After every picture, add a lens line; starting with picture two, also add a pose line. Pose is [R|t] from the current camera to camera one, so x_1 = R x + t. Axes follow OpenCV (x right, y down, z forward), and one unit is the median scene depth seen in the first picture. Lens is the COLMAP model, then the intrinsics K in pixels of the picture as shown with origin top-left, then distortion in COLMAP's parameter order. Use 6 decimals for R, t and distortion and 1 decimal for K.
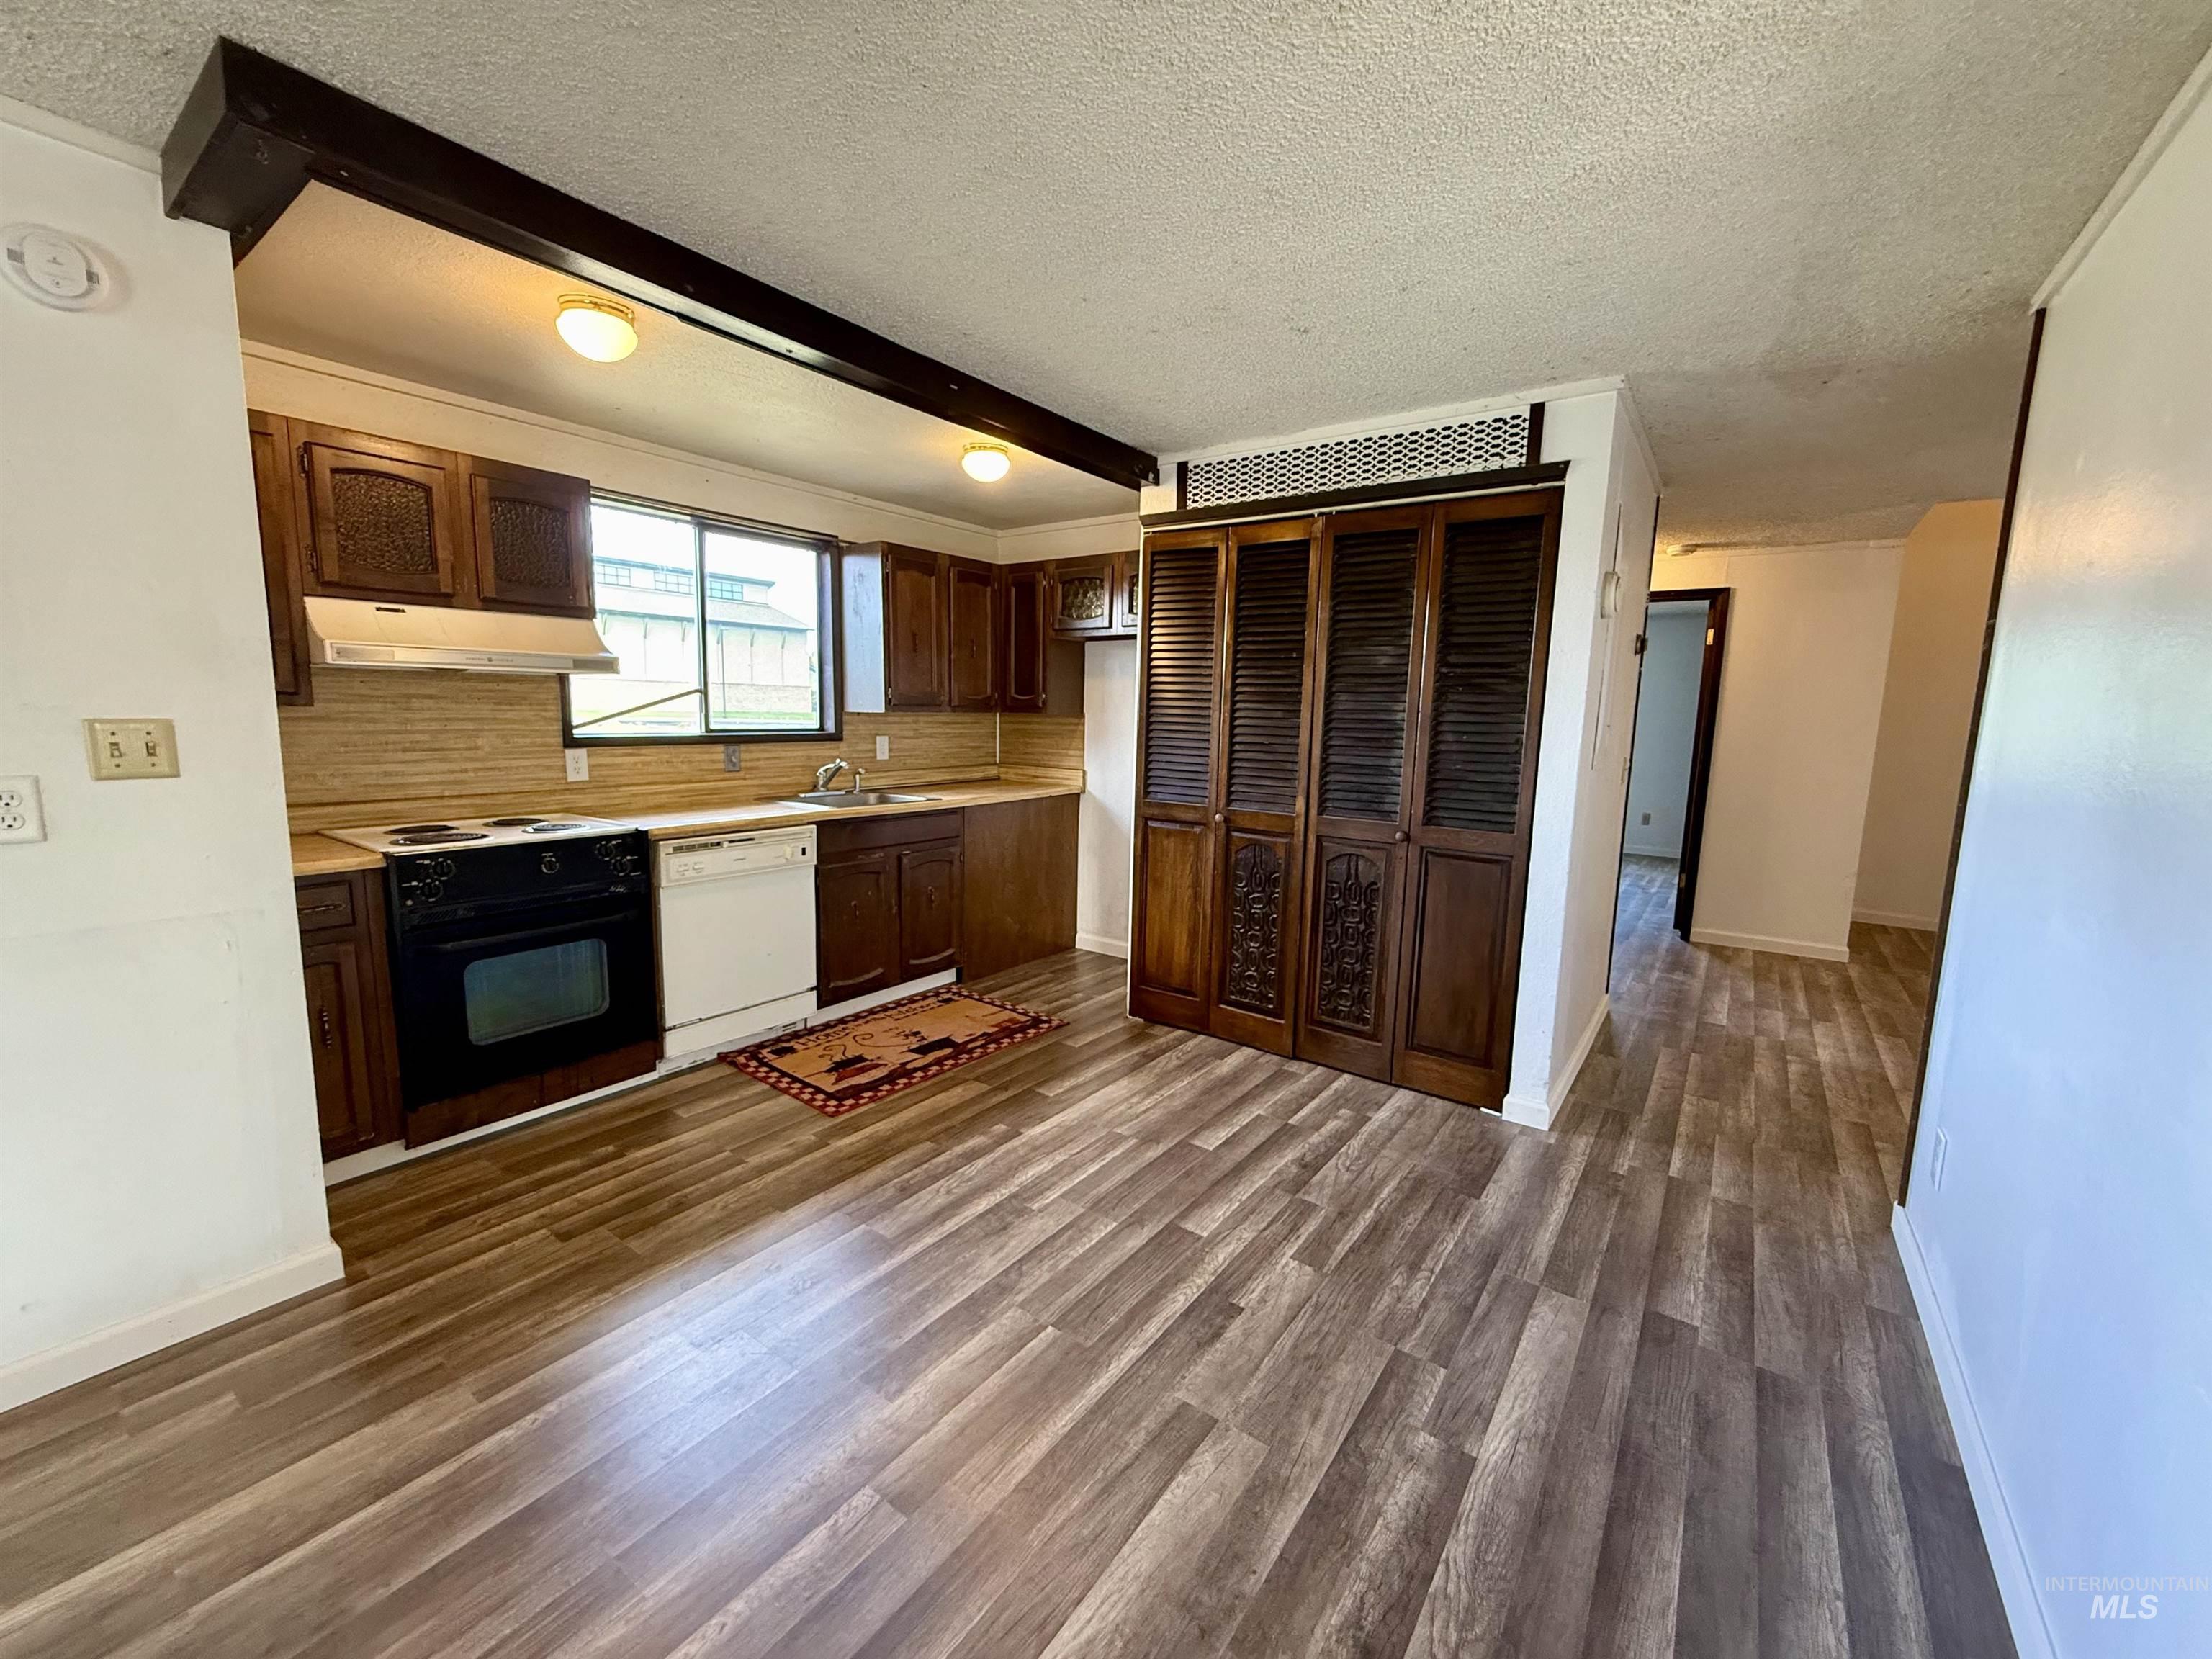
lens RADIAL K [[890.1, 0, 1071.6], [0, 890.1, 827.9], [0, 0, 1]] dist [0.001587, 0.000217]
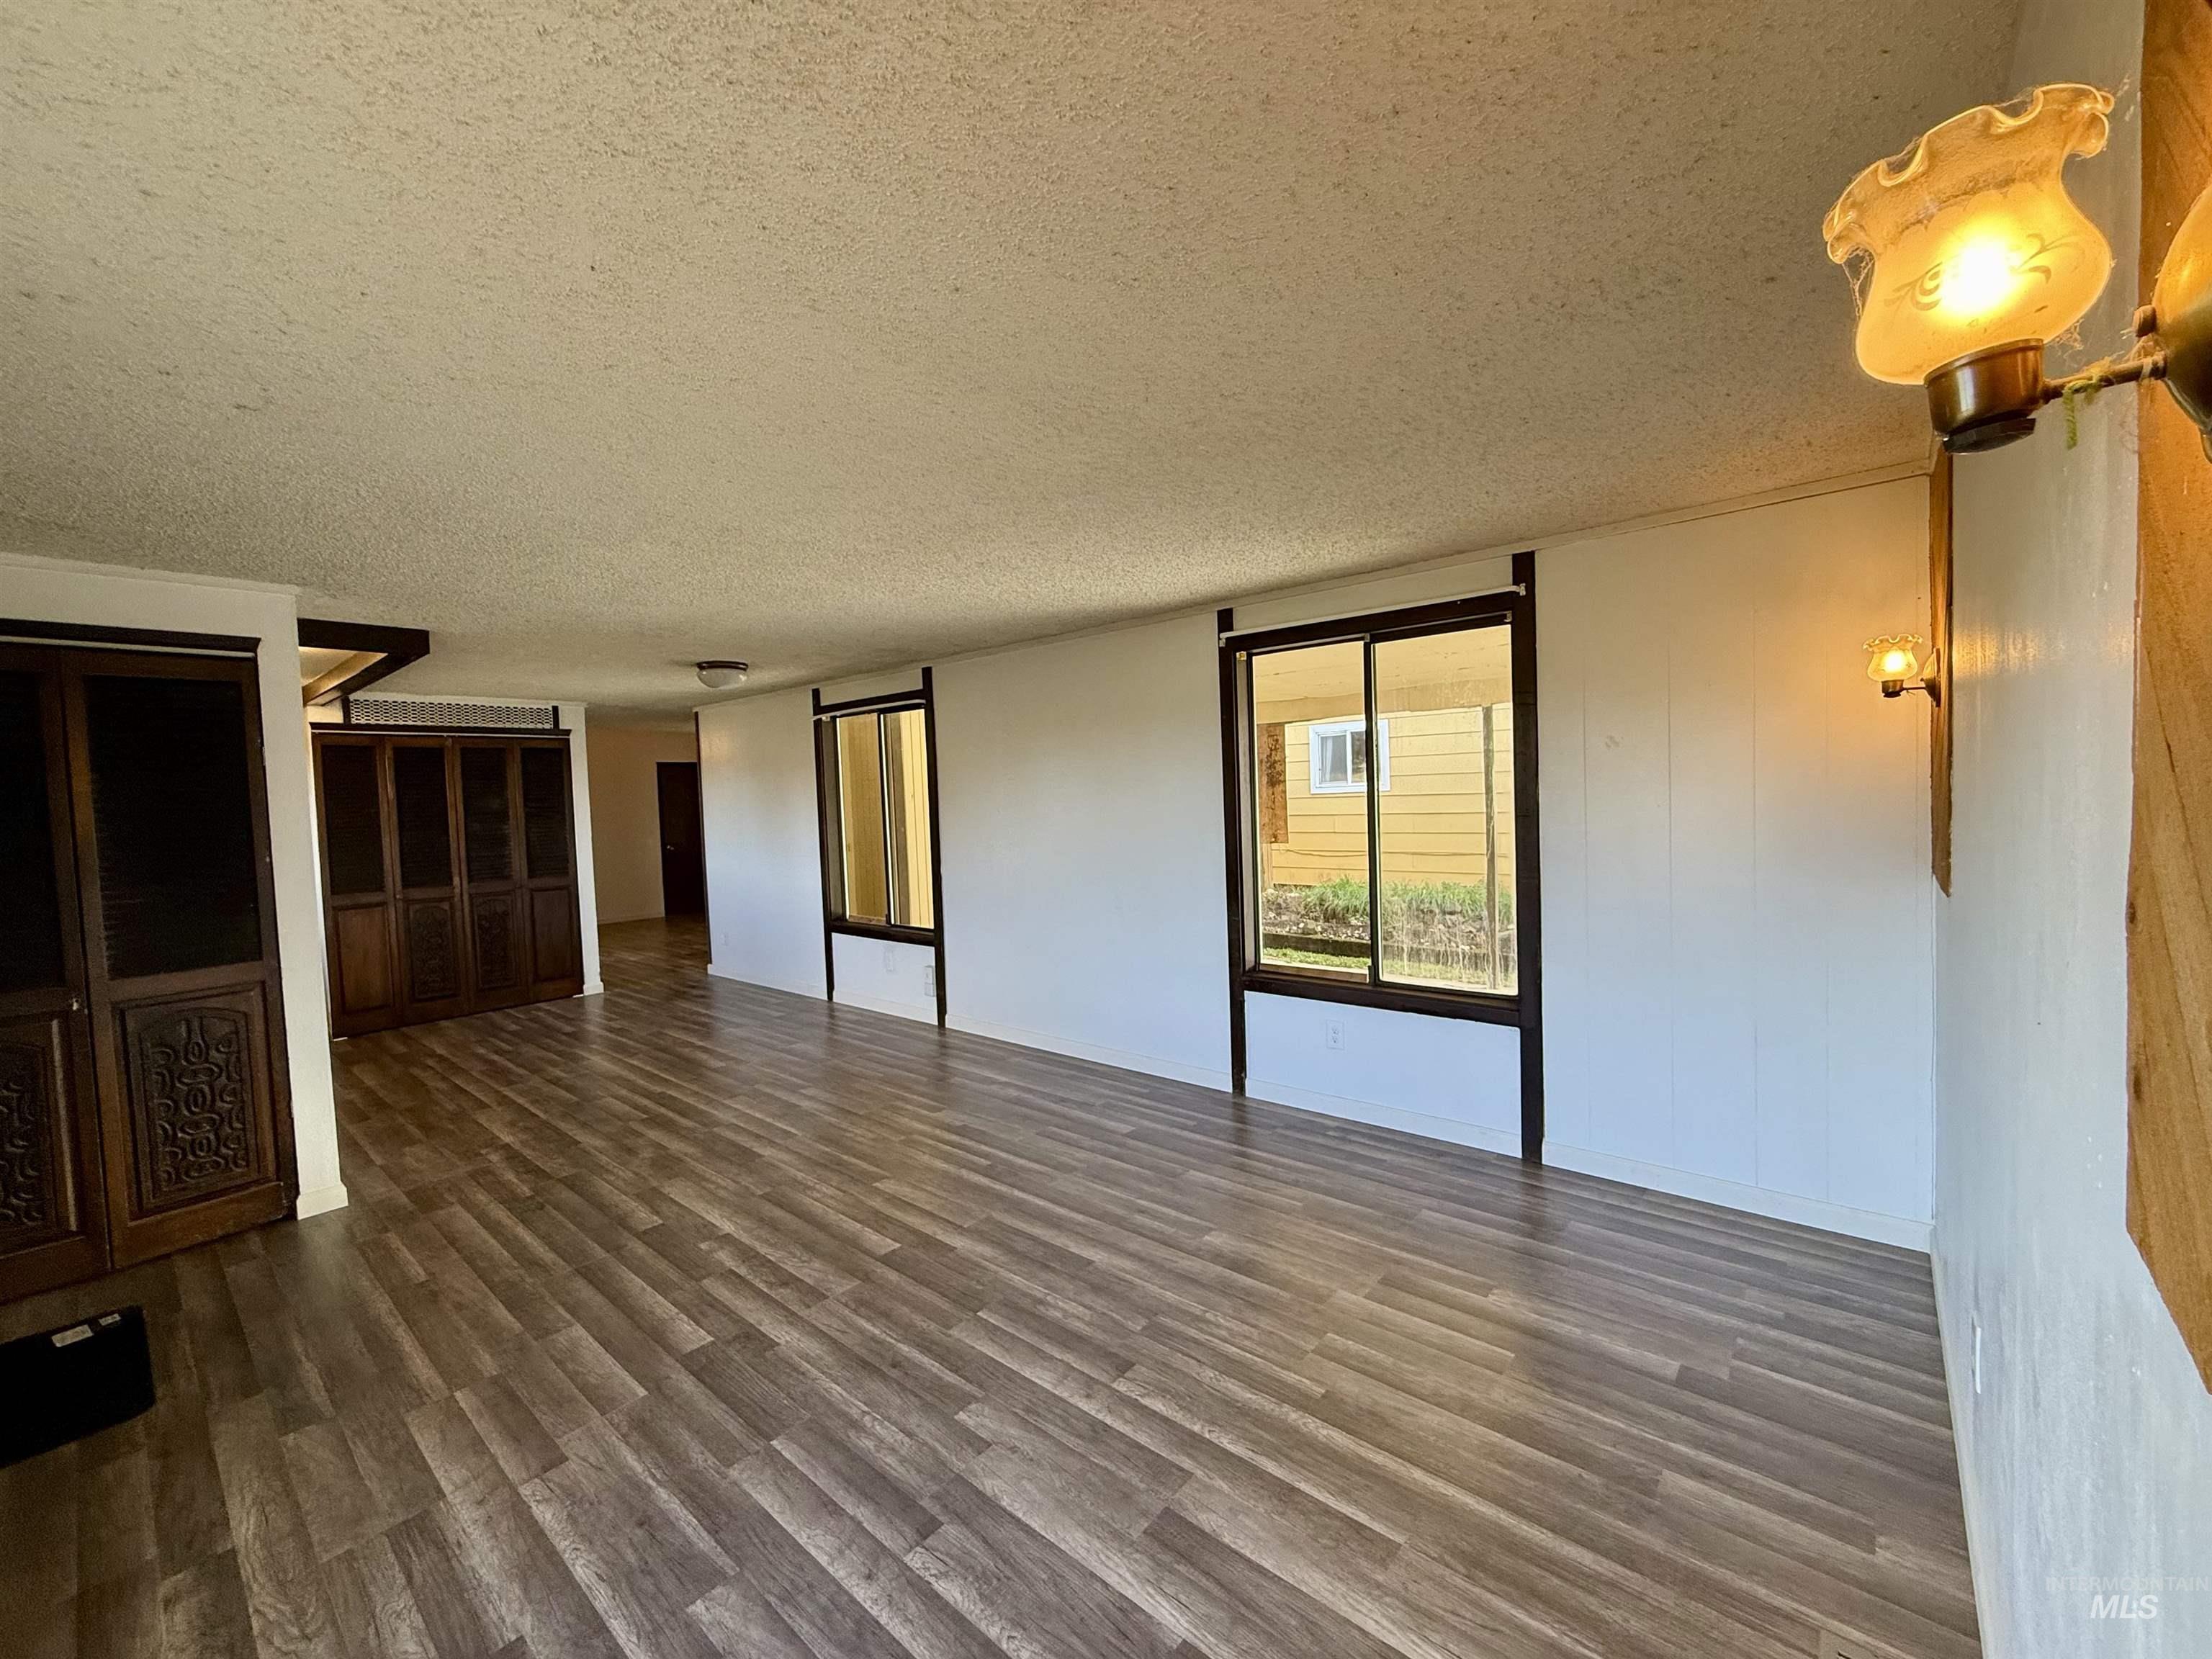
lens RADIAL K [[890.1, 0, 1102.5], [0, 890.1, 831.0], [0, 0, 1]] dist [0.001587, 0.000217]
pose [[0.054131, -0.068643, 0.996172, -1.550301], [0.181428, 0.981705, 0.057787, 0.013141], [-0.981913, 0.177605, 0.065595, -0.515402]]
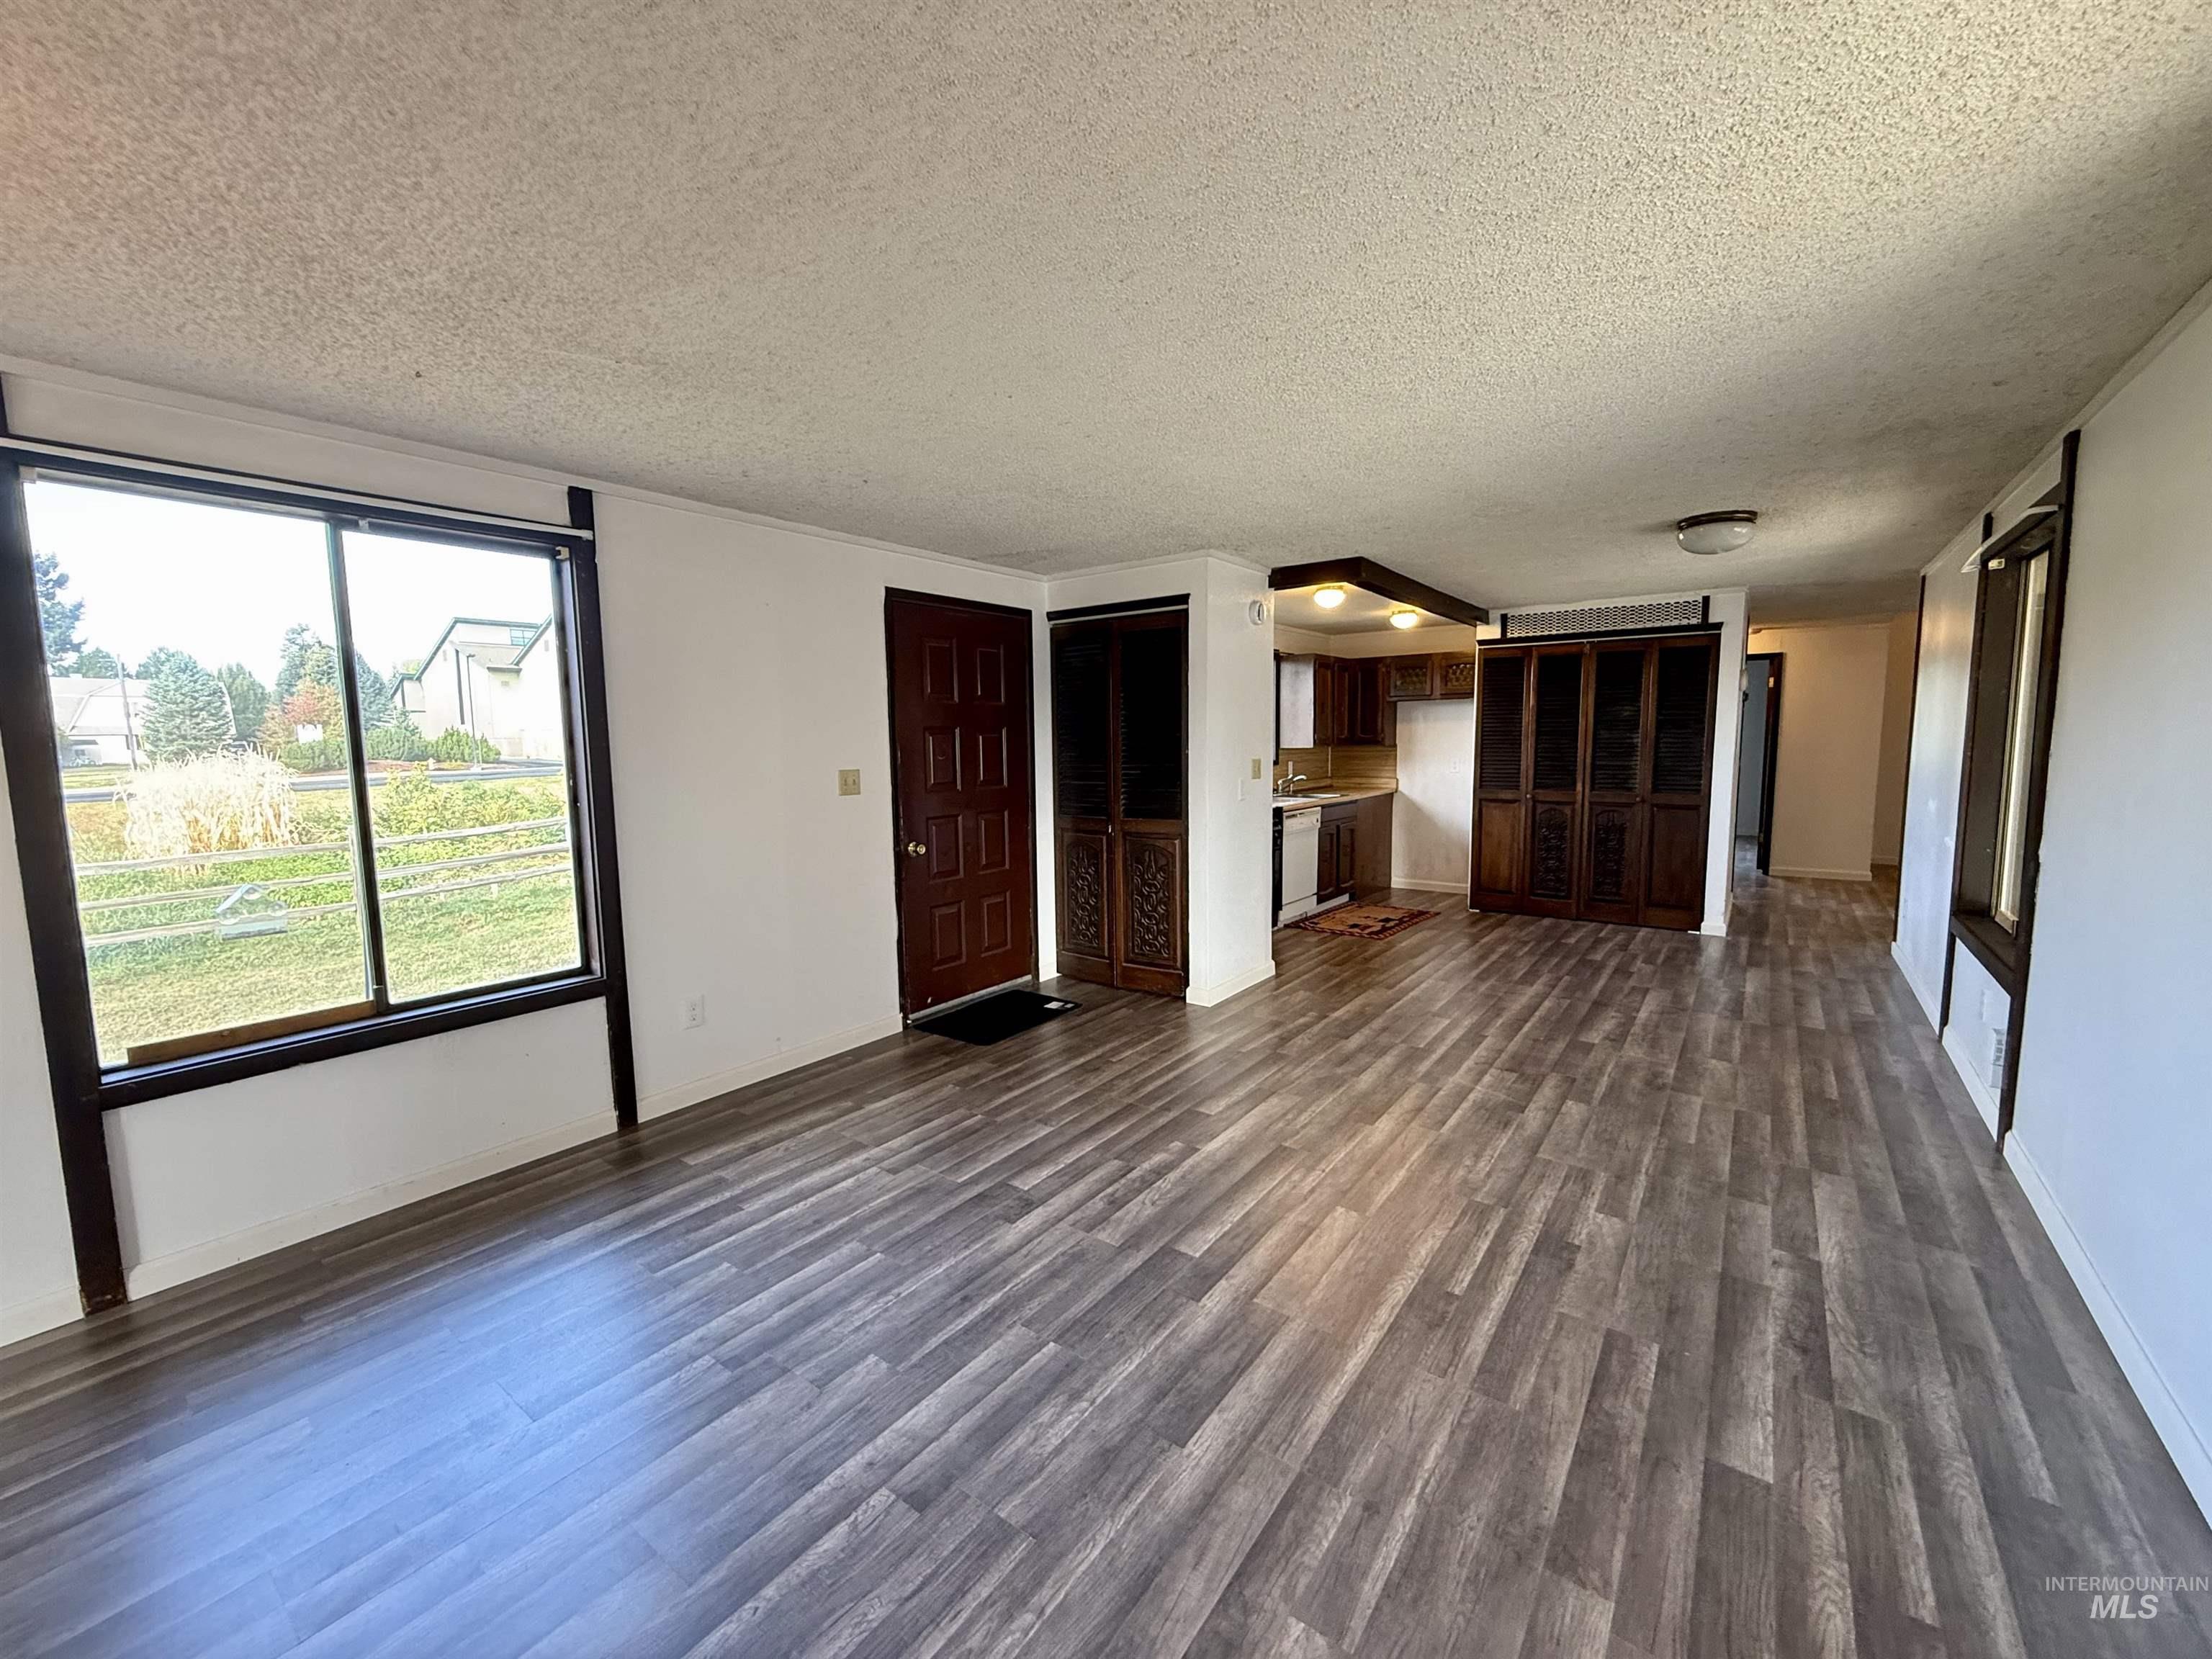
lens RADIAL K [[890.1, 0, 1101.0], [0, 890.1, 824.3], [0, 0, 1]] dist [0.001587, 0.000217]
pose [[0.999227, -0.039301, 0.000312, -0.780922], [0.039271, 0.998094, -0.047611, 0.107822], [0.001560, 0.047587, 0.998866, -0.931561]]
